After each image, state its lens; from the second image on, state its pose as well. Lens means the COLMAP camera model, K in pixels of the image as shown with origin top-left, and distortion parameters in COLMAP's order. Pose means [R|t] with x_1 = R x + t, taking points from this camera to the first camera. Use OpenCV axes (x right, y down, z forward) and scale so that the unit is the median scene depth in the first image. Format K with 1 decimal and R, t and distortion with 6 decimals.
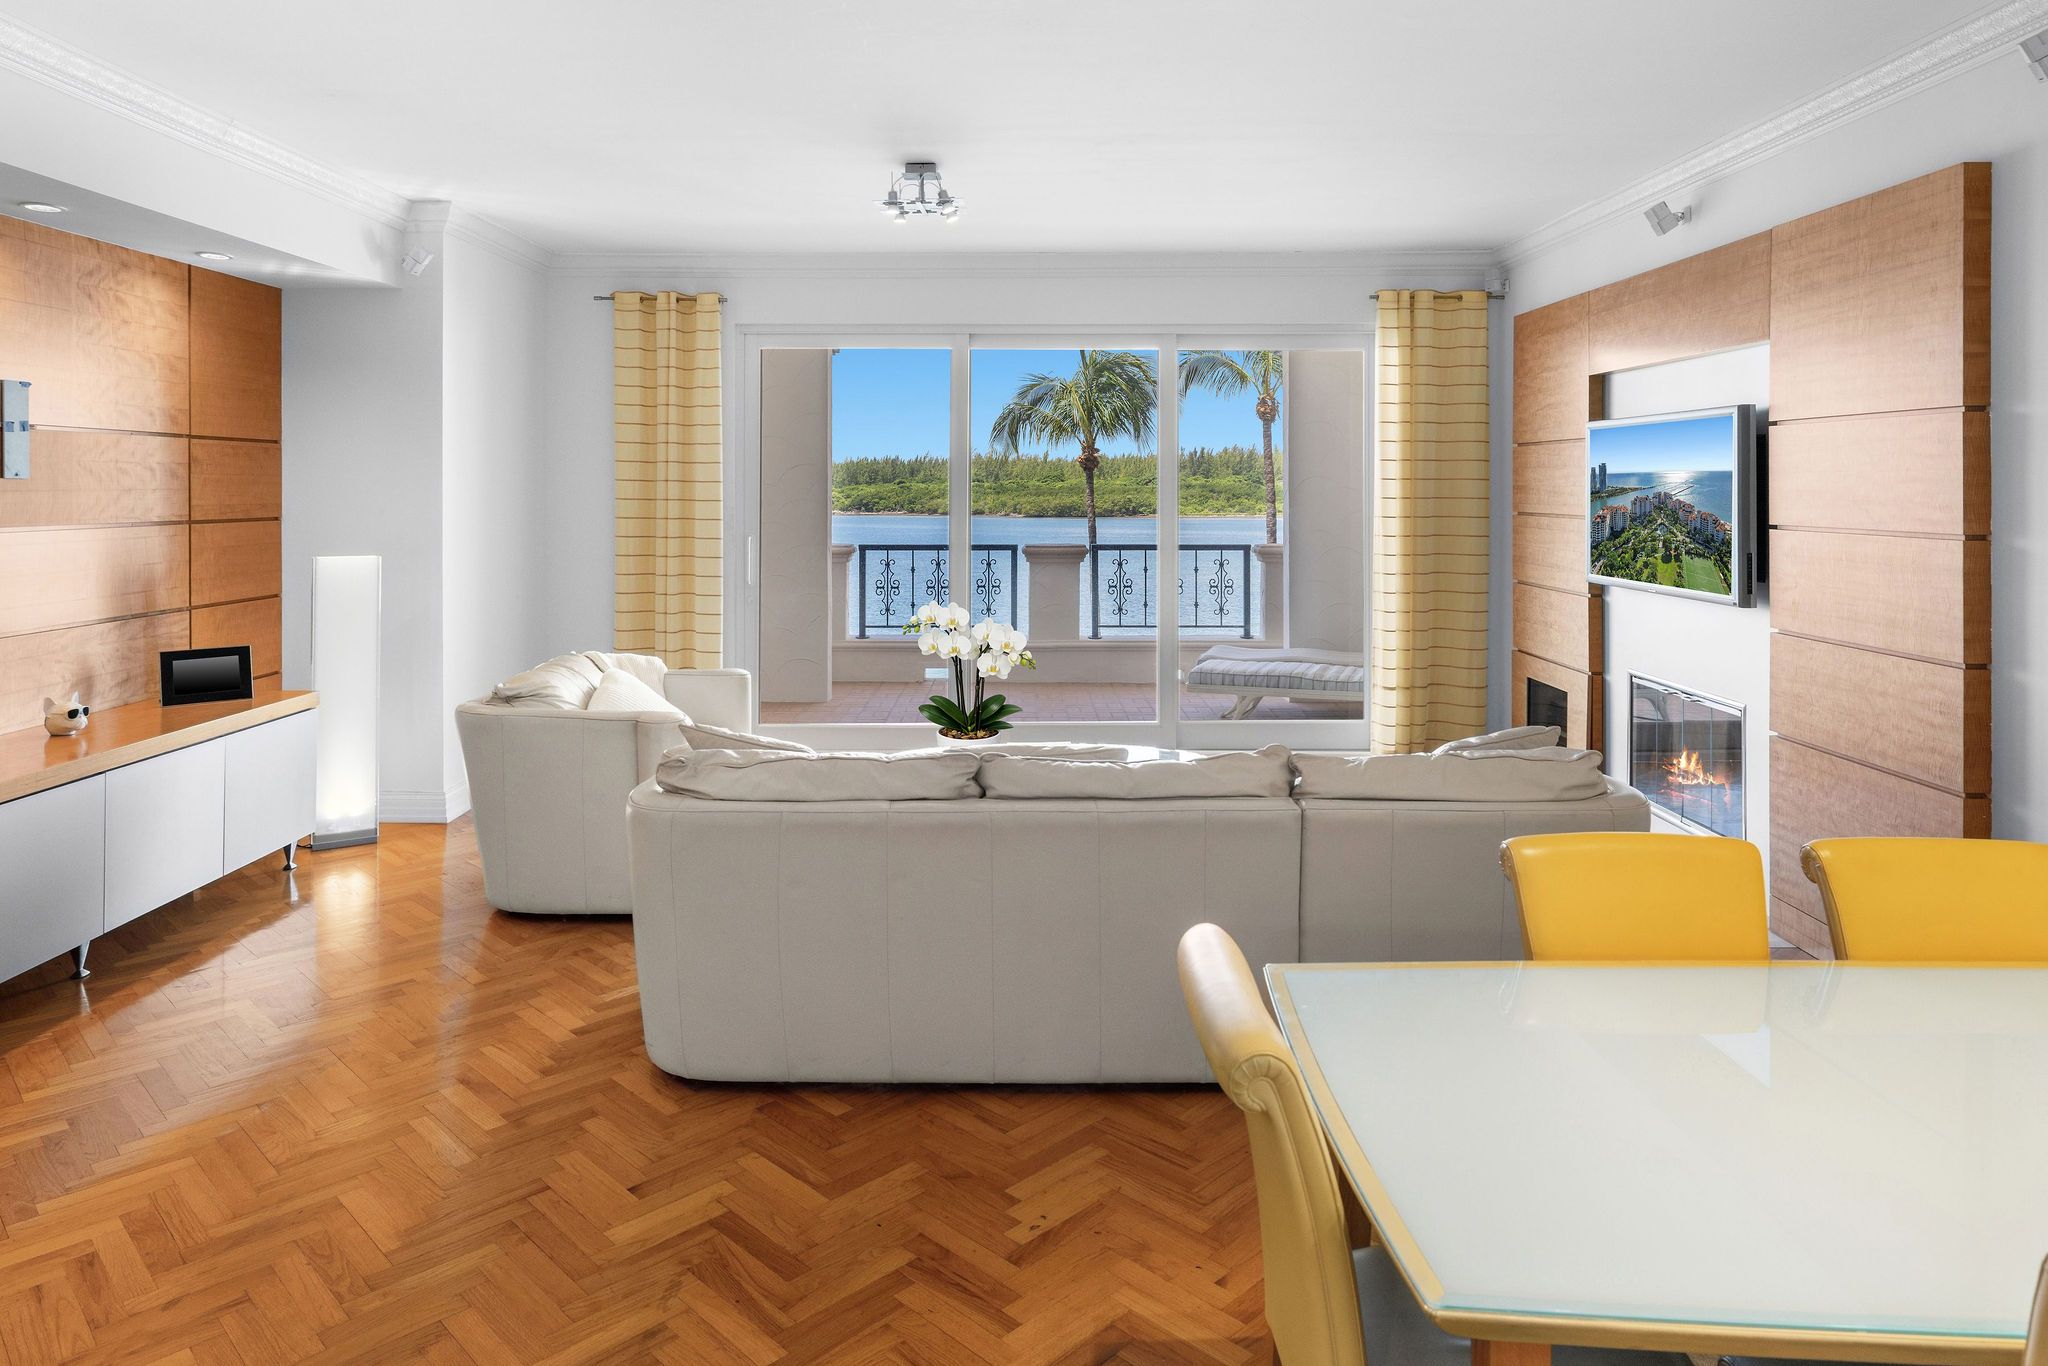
lens RADIAL K [[1286.9, 0, 1020.7], [0, 1286.9, 487.9], [0, 0, 1]] dist [0.005440, -0.001079]
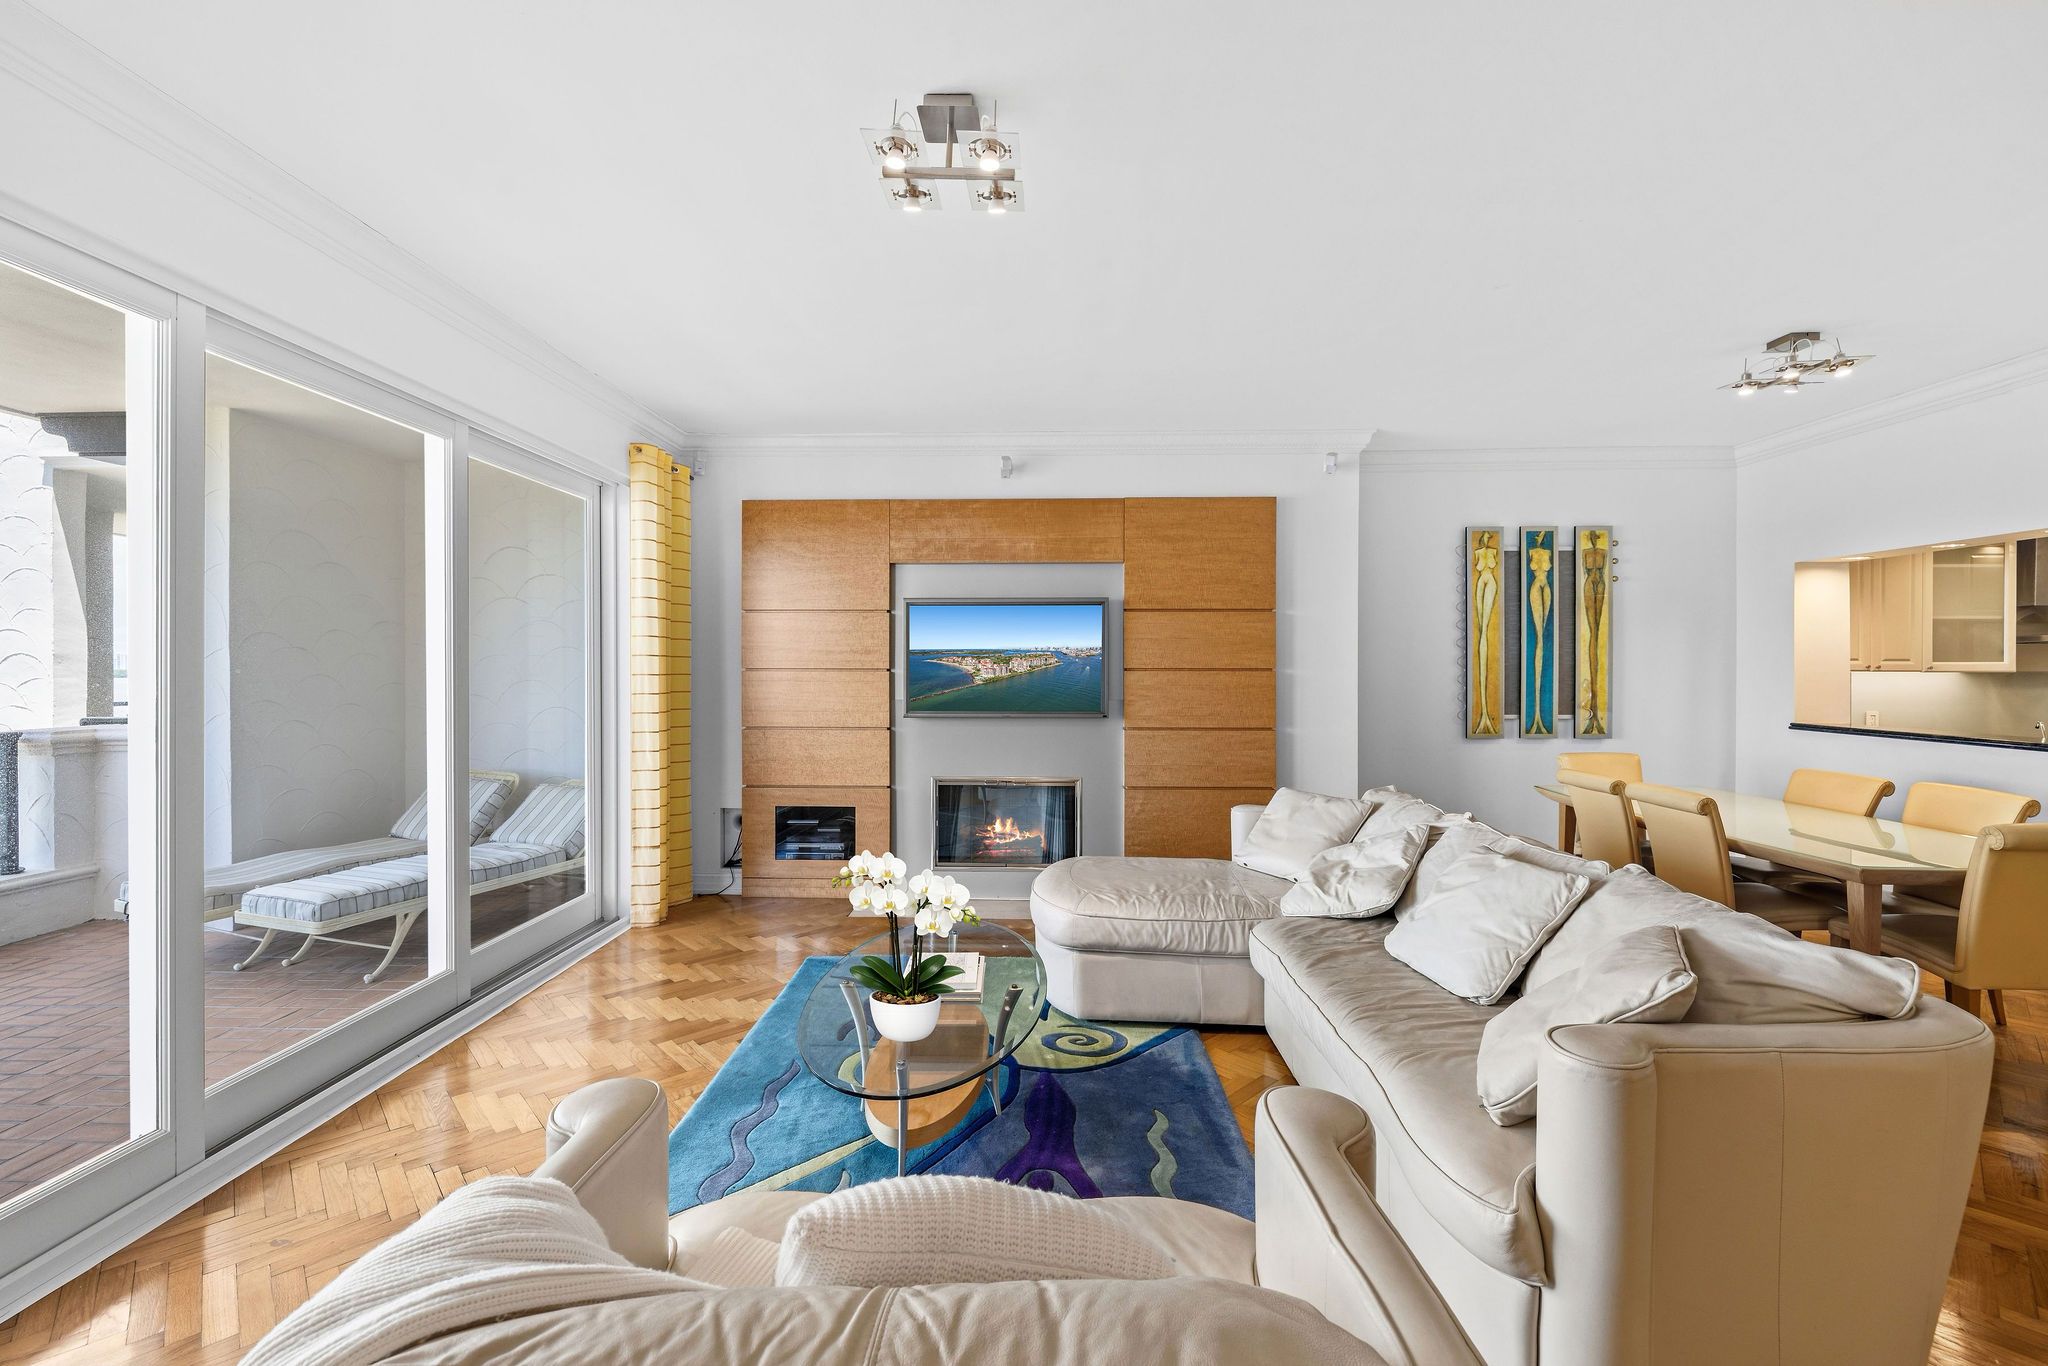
lens RADIAL K [[853.0, 0, 1016.8], [0, 853.0, 667.2], [0, 0, 1]] dist [-0.002767, 0.000431]
pose [[0.034553, 0.001522, 0.999402, -0.373035], [0.000845, 0.999998, -0.001552, 0.018876], [-0.999403, 0.000898, 0.034551, 0.718827]]
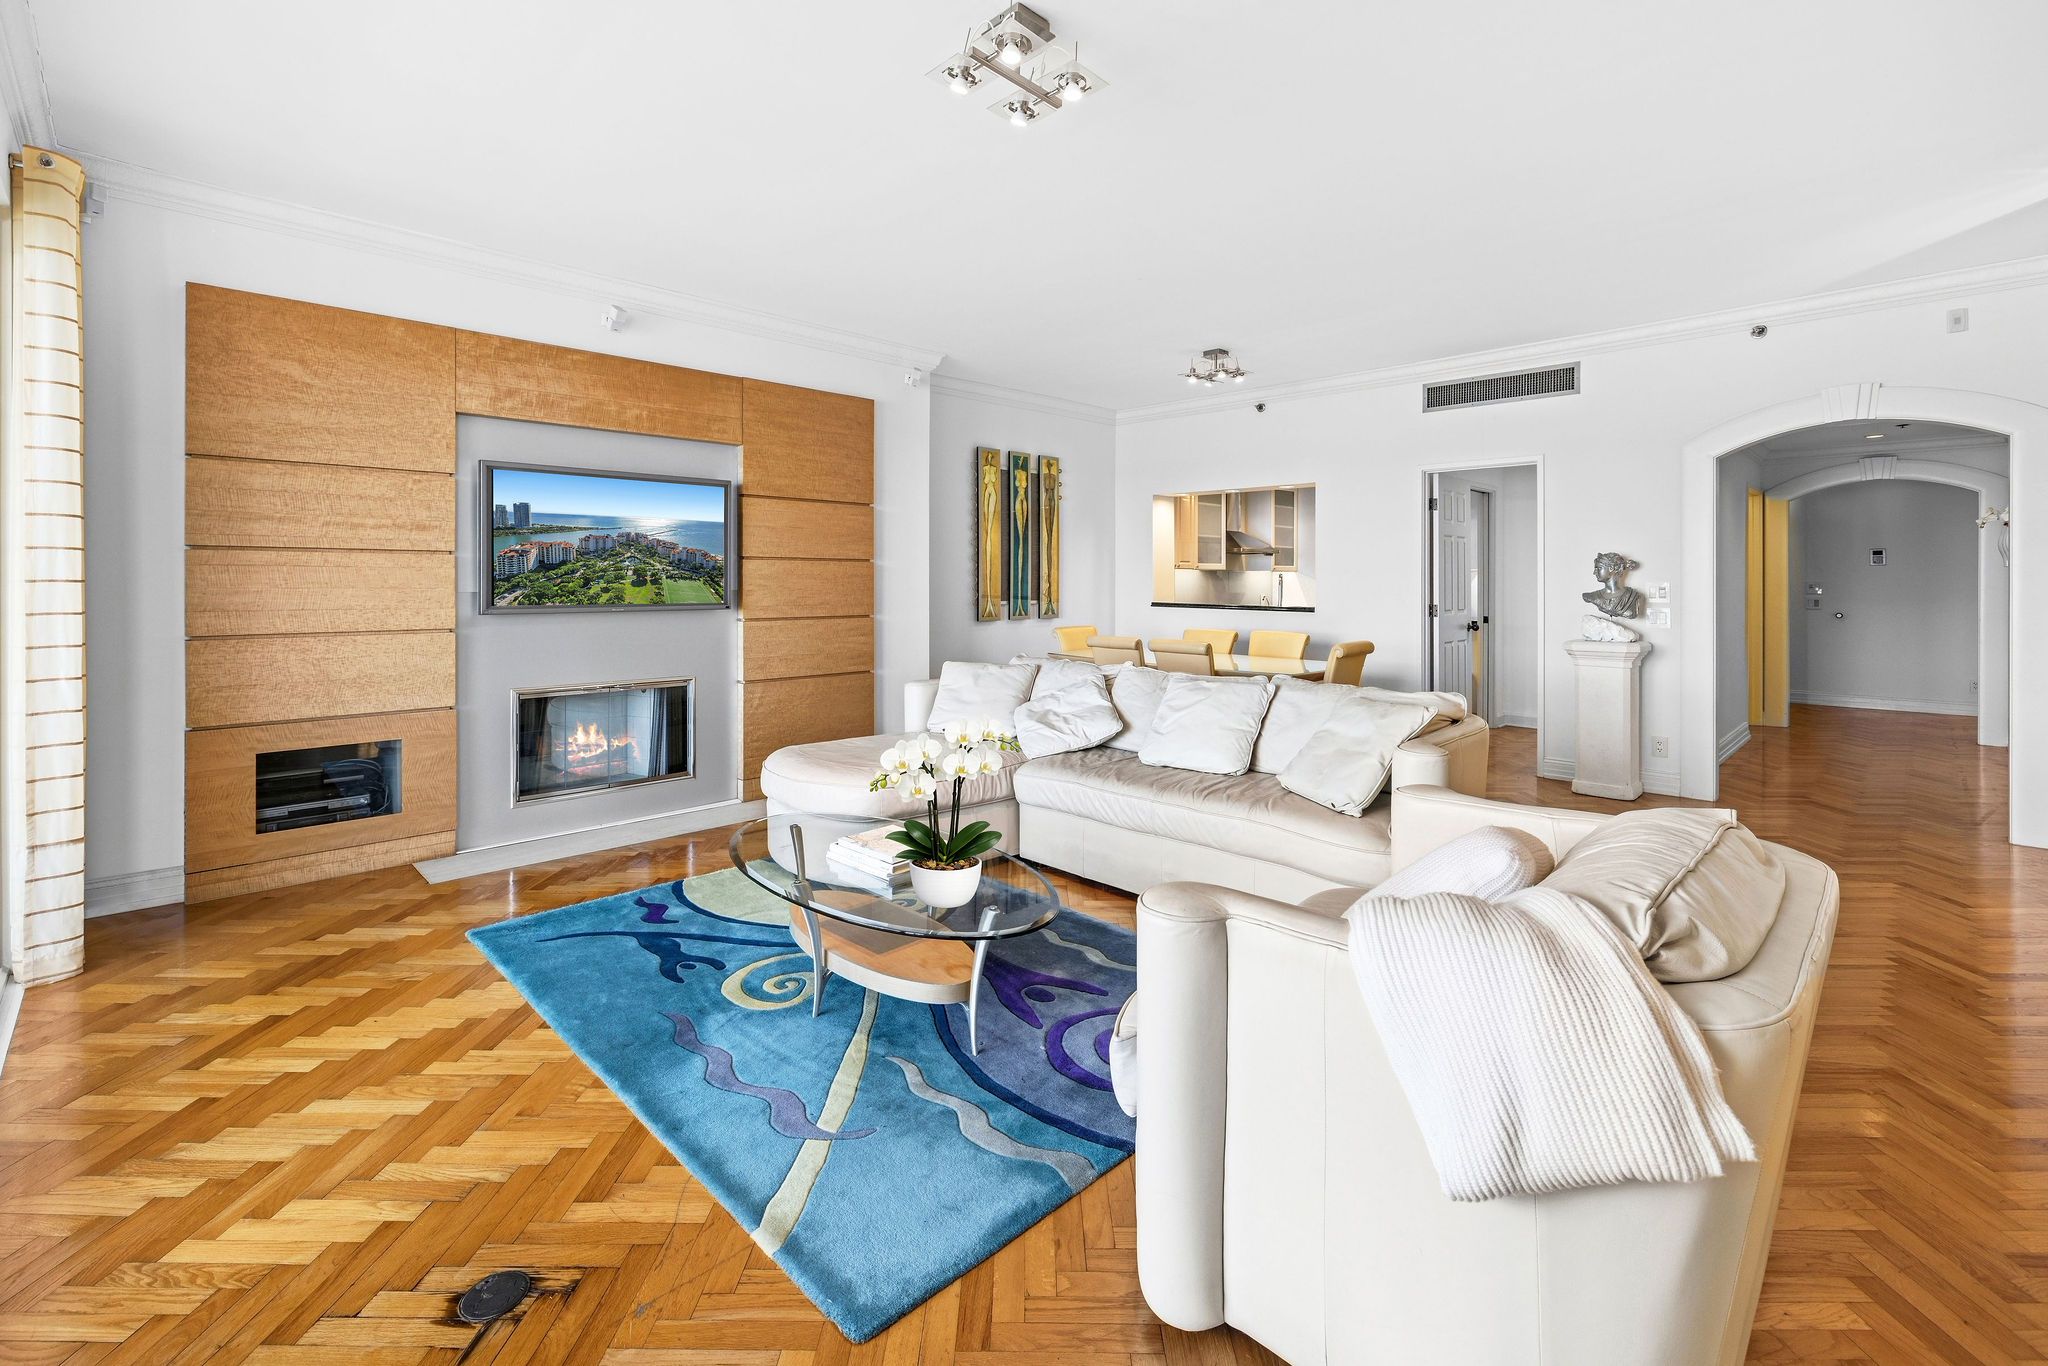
lens RADIAL K [[886.4, 0, 1019.8], [0, 886.4, 583.8], [0, 0, 1]] dist [-0.006482, 0.001339]
pose [[-0.700736, -0.006325, 0.713392, -0.311115], [-0.002311, 0.999976, 0.006596, 0.035837], [-0.713417, 0.002973, -0.700734, 1.003955]]
